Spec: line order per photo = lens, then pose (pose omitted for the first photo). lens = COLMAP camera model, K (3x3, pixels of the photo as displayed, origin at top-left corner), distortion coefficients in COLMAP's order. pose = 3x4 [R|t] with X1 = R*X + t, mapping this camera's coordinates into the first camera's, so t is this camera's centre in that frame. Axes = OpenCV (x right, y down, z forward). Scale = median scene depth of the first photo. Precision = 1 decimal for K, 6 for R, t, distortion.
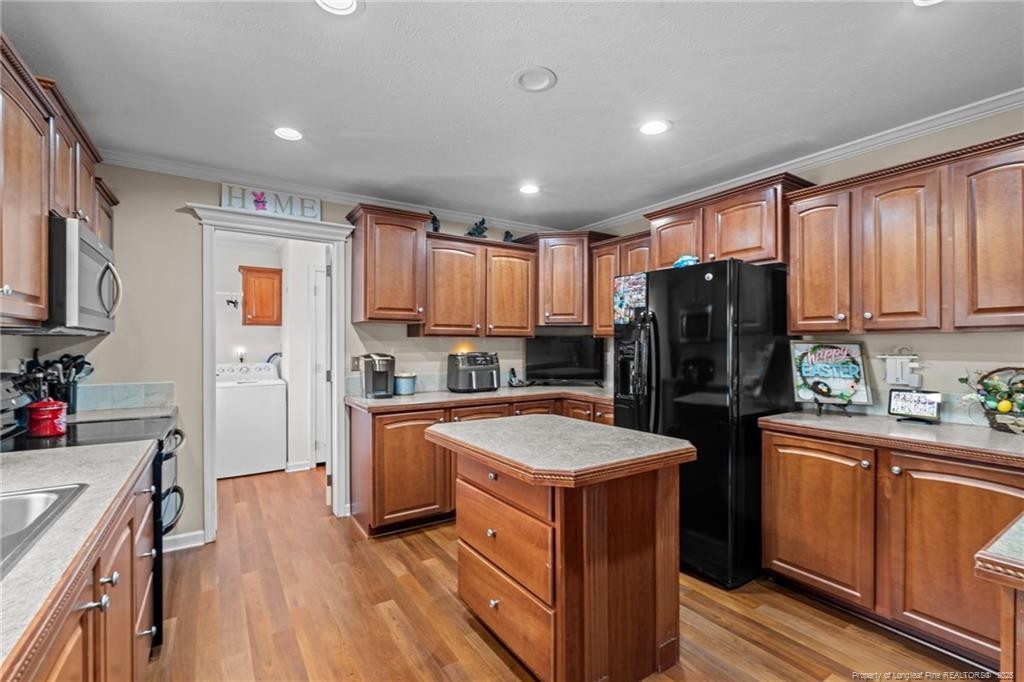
lens RADIAL K [[447.5, 0, 509.1], [0, 447.5, 344.1], [0, 0, 1]] dist [-0.002344, 0.000155]
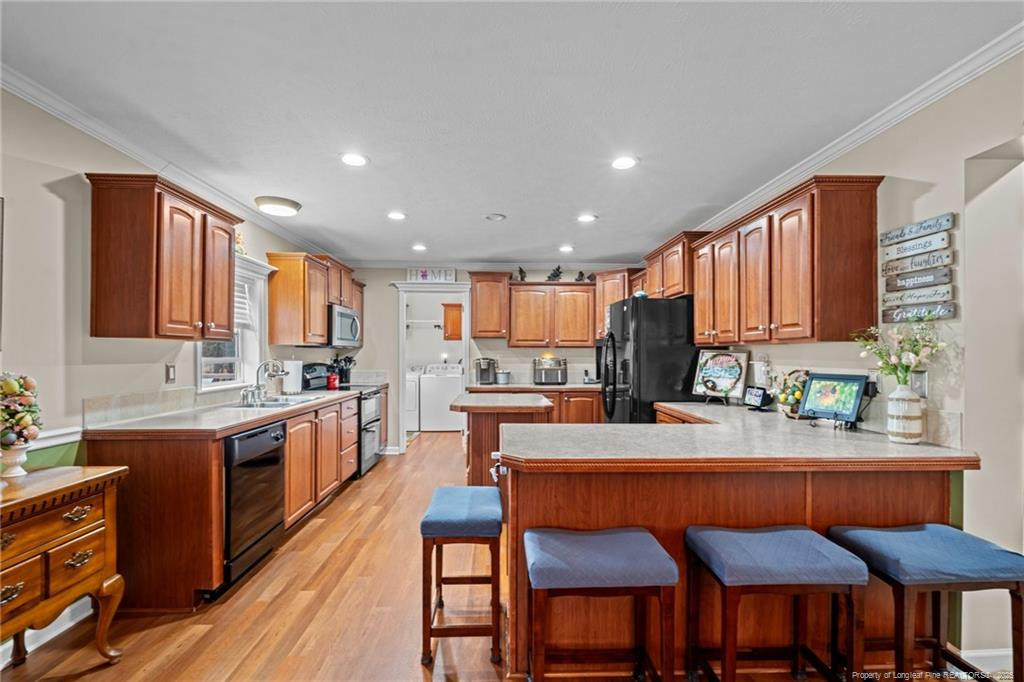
lens RADIAL K [[449.7, 0, 512.6], [0, 449.7, 356.4], [0, 0, 1]] dist [-0.000720, 0.000009]
pose [[0.852731, 0.006696, -0.522307, 0.700587], [-0.002373, 0.999957, 0.008946, 0.000481], [0.522344, -0.006389, 0.852711, -0.387349]]
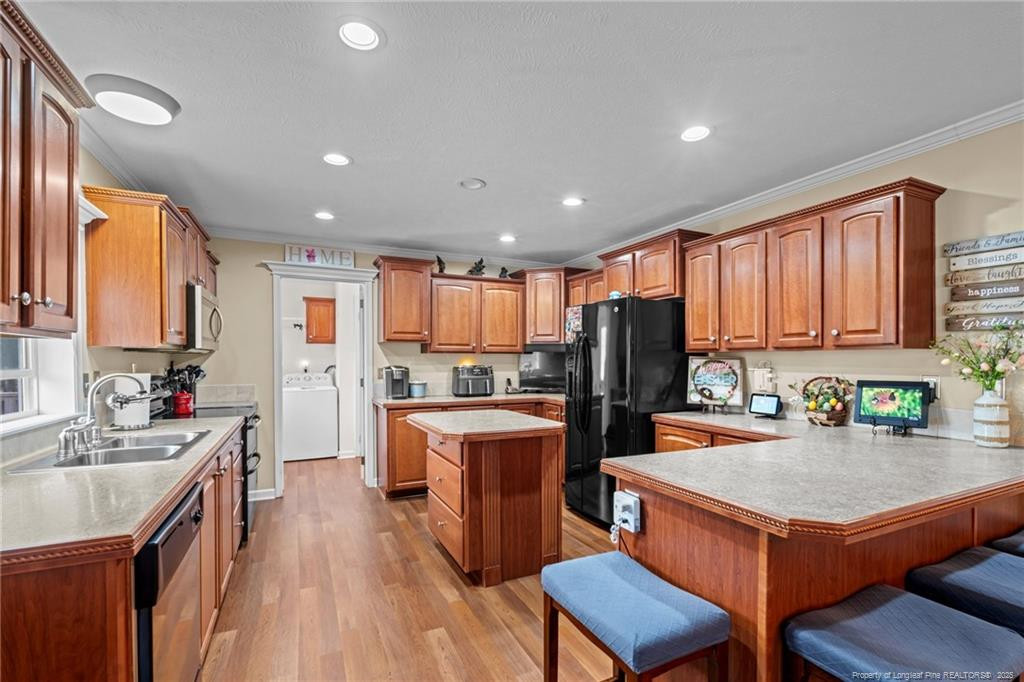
lens RADIAL K [[454.2, 0, 514.3], [0, 454.2, 365.2], [0, 0, 1]] dist [-0.000995, -0.000256]
pose [[0.991225, 0.003805, -0.132128, 0.245419], [-0.001910, 0.999894, 0.014465, -0.000979], [0.132169, -0.014086, 0.991127, -0.306633]]
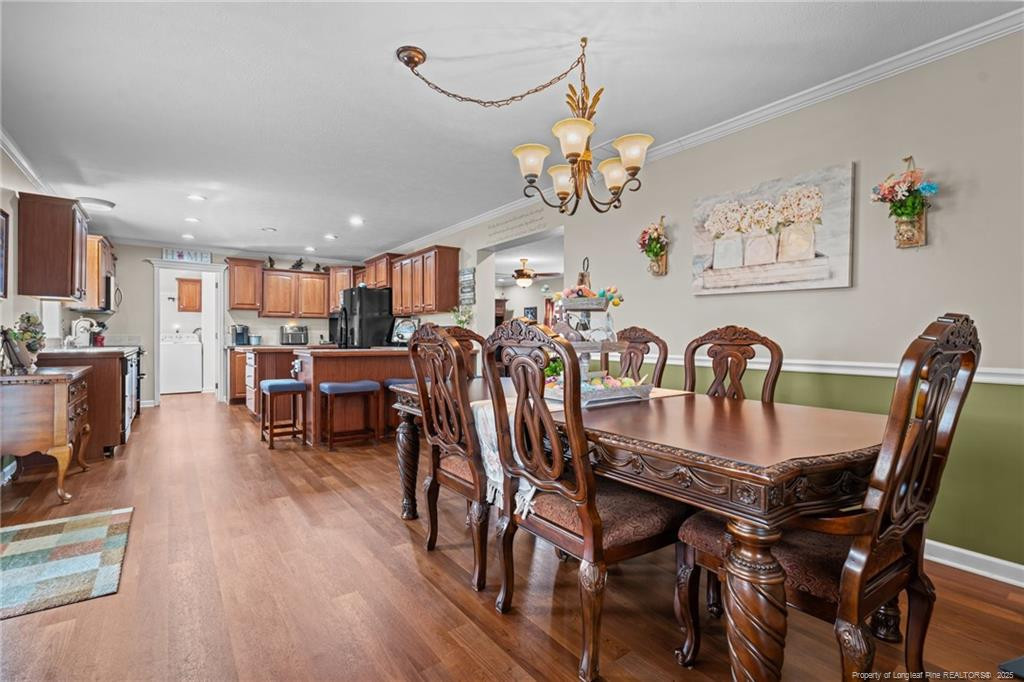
lens RADIAL K [[465.2, 0, 507.8], [0, 465.2, 338.0], [0, 0, 1]] dist [-0.001214, 0.000051]
pose [[0.998874, 0.004297, 0.047250, 0.926712], [-0.004396, 0.999988, 0.001996, 0.078533], [-0.047241, -0.002202, 0.998881, -1.339796]]
